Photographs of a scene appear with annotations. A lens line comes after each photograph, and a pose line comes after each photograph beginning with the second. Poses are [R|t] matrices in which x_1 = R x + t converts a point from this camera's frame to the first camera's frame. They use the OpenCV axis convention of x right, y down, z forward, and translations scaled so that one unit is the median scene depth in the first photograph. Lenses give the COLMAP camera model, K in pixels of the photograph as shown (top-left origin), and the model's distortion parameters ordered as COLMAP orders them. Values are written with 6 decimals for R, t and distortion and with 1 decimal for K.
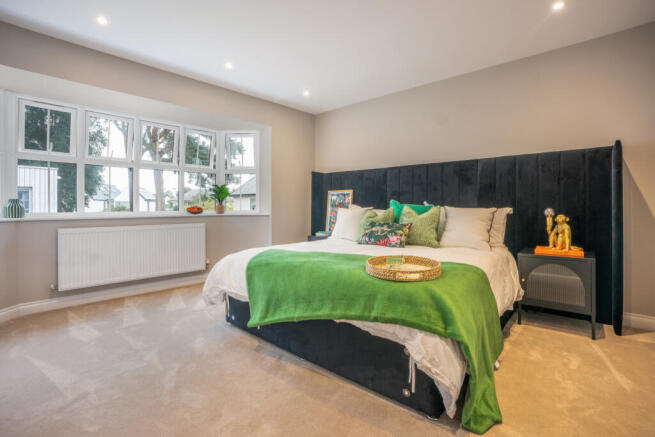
lens RADIAL K [[306.7, 0, 323.2], [0, 306.7, 205.5], [0, 0, 1]] dist [0.000019, 0.000057]
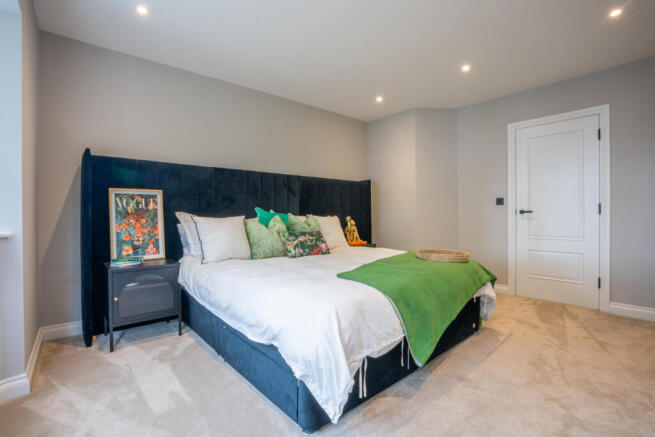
lens RADIAL K [[306.7, 0, 327.1], [0, 306.7, 218.5], [0, 0, 1]] dist [0.000019, 0.000057]
pose [[0.159238, -0.007439, 0.987212, -0.507639], [0.000903, 0.999972, 0.007389, 0.005491], [-0.987240, -0.000286, 0.159240, 0.536025]]
